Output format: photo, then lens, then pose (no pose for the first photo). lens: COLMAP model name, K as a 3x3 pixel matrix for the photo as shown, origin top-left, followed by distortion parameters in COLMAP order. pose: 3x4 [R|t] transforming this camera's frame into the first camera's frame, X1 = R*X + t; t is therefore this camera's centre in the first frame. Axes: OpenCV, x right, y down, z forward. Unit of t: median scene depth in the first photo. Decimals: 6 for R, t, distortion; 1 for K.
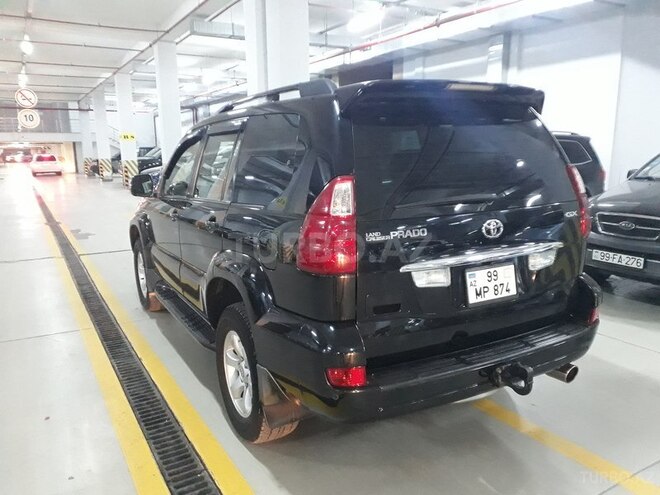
lens RADIAL K [[537.2, 0, 331.5], [0, 537.2, 246.7], [0, 0, 1]] dist [0.017605, 0.001150]
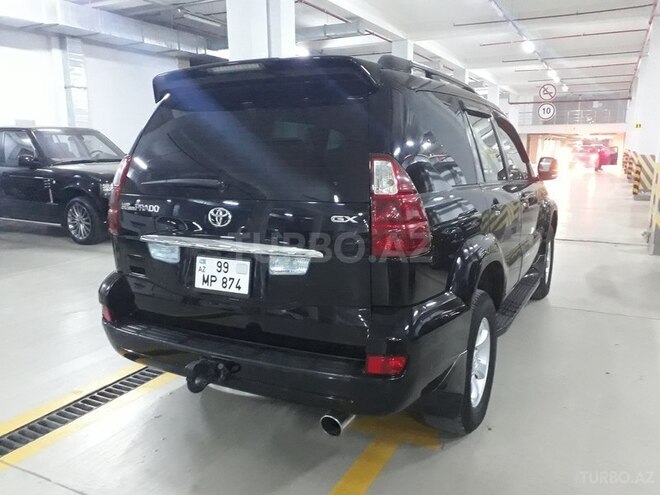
lens RADIAL K [[537.2, 0, 332.6], [0, 537.2, 250.0], [0, 0, 1]] dist [0.017605, 0.001150]
pose [[0.550648, 0.166828, -0.817897, 1.189010], [-0.149512, 0.983691, 0.099987, -0.100715], [0.821239, 0.067228, 0.566611, 0.621161]]
